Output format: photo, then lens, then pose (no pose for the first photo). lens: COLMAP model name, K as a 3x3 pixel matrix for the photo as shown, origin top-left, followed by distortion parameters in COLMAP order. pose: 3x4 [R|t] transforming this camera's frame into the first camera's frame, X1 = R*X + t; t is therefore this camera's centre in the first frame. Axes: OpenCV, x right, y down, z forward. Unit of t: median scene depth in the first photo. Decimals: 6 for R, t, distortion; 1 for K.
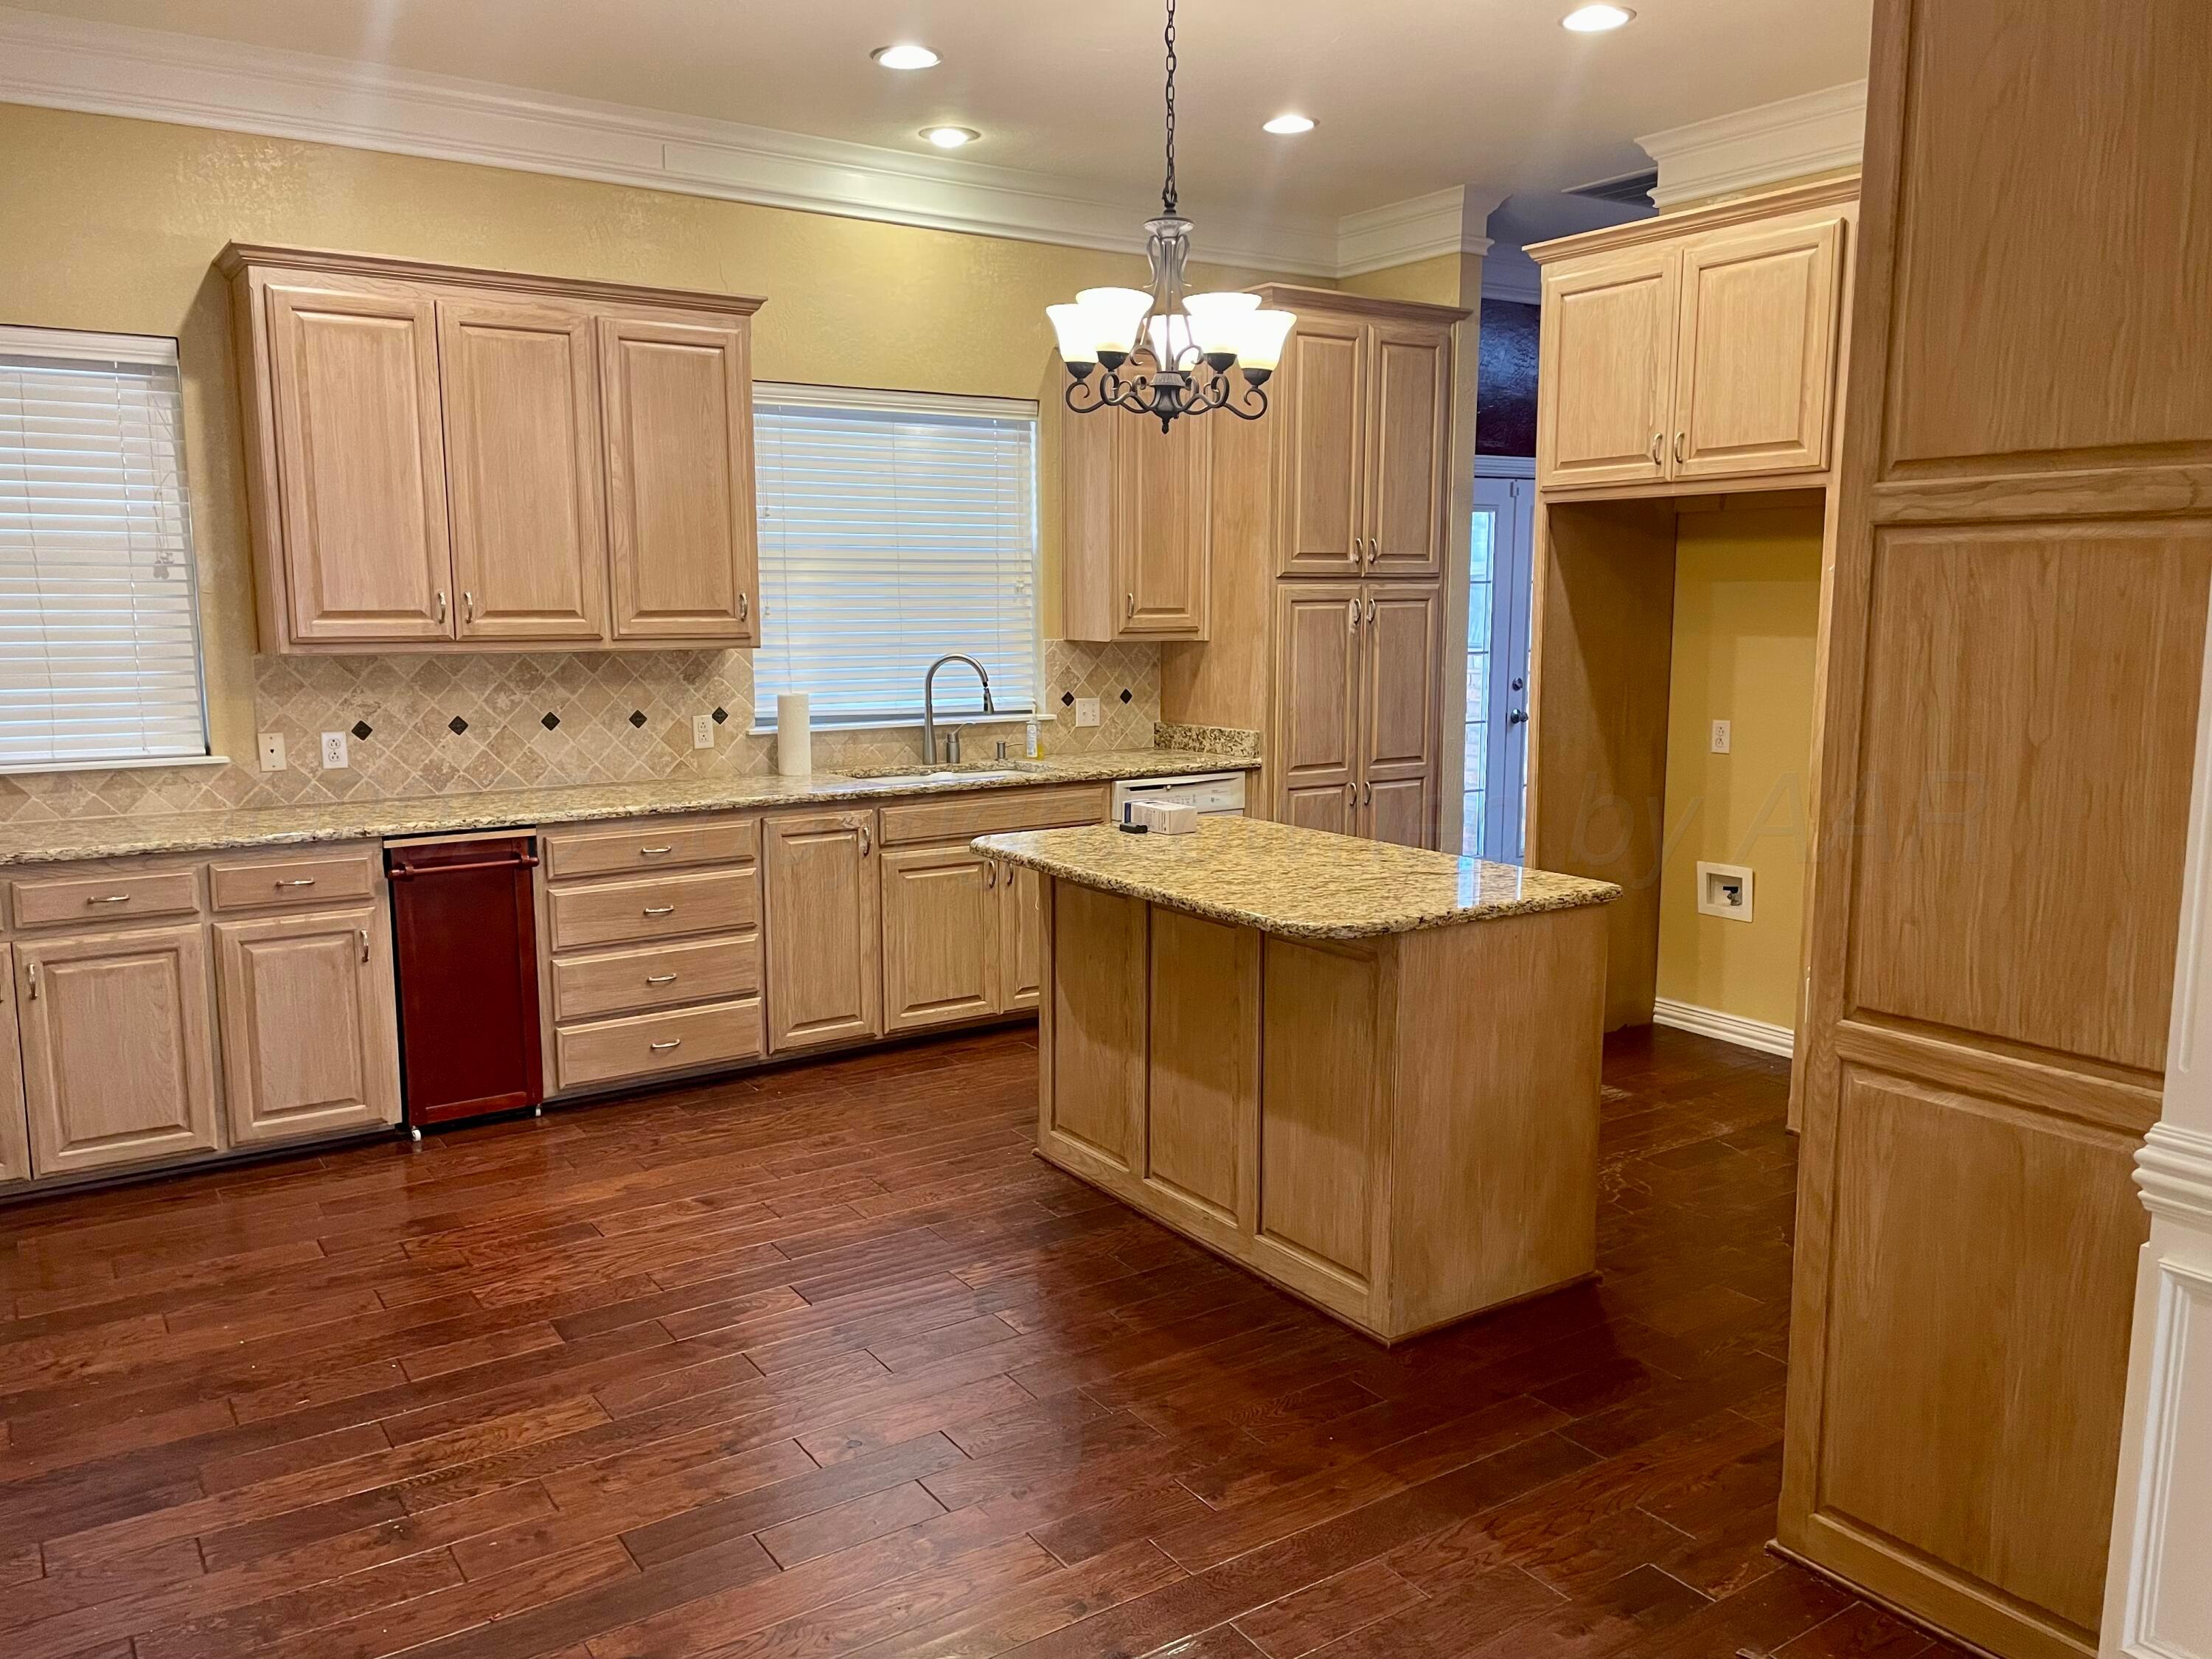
lens RADIAL K [[1682.5, 0, 1047.1], [0, 1682.5, 841.2], [0, 0, 1]] dist [0.034225, -0.043429]
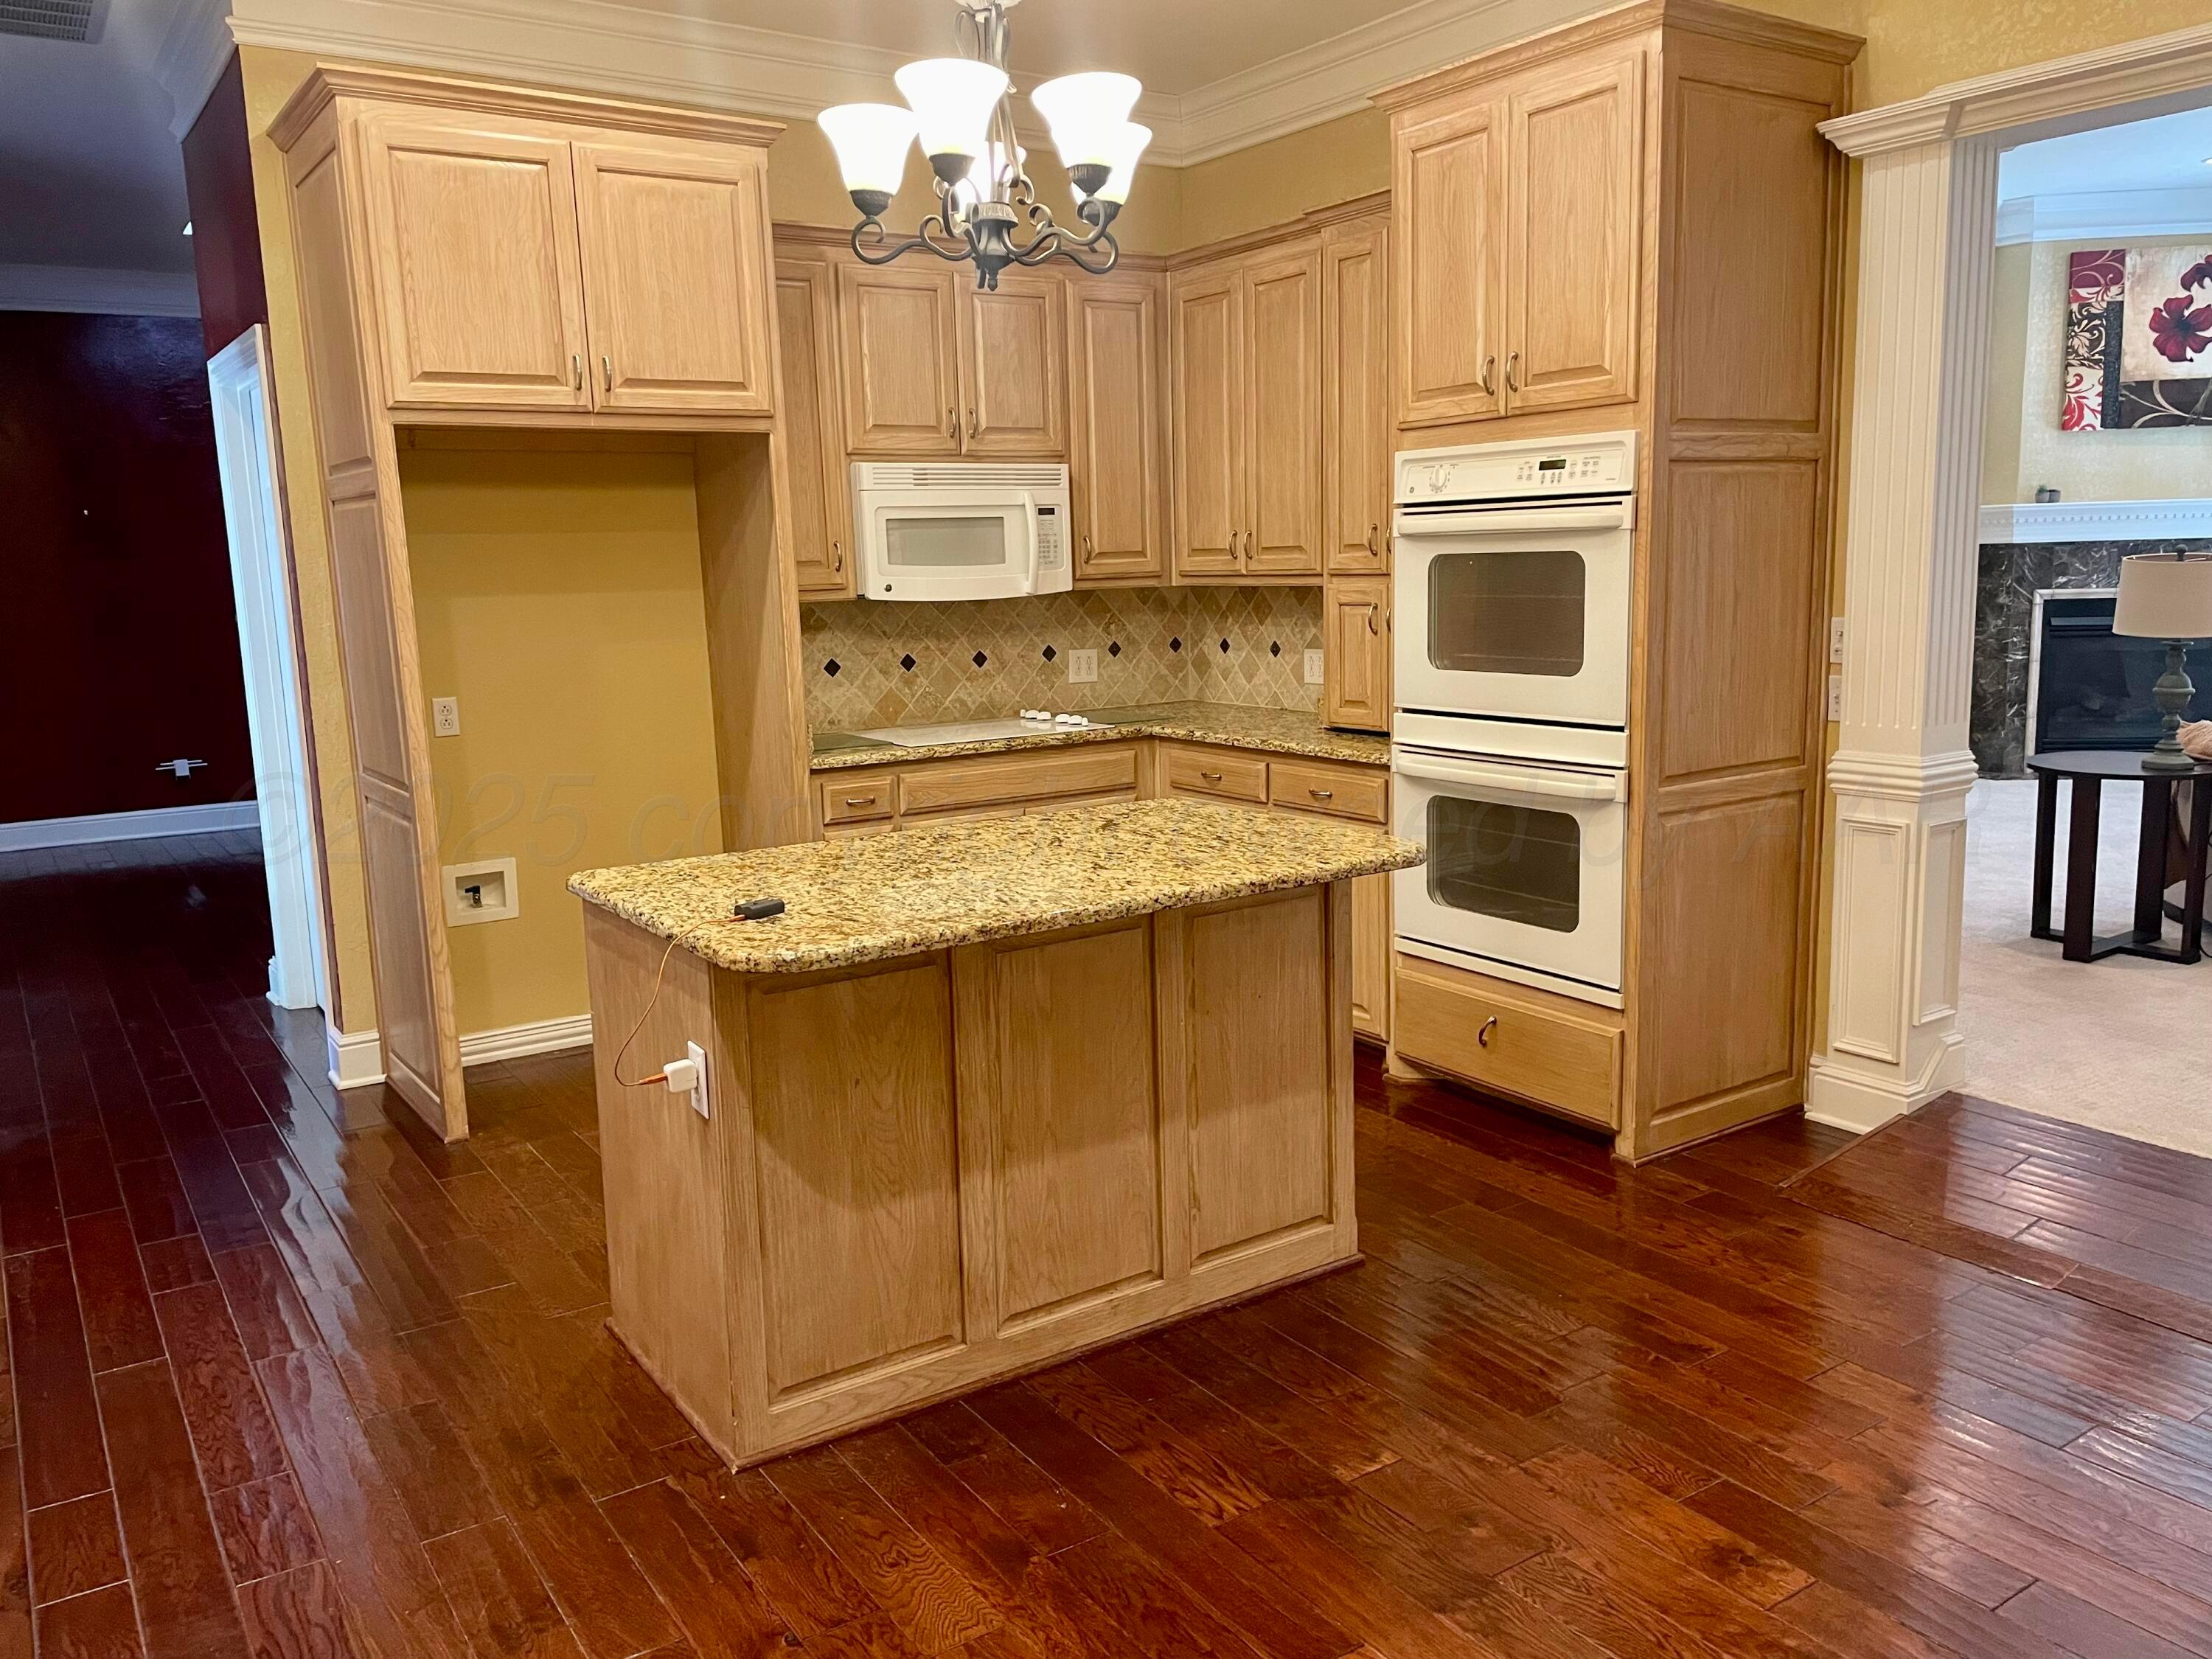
lens RADIAL K [[1682.5, 0, 1103.6], [0, 1682.5, 822.7], [0, 0, 1]] dist [0.034225, -0.043429]
pose [[-0.032758, -0.157291, 0.987009, -0.619843], [0.175318, 0.971323, 0.160610, -0.119210], [-0.983967, 0.178302, -0.004242, 0.921397]]
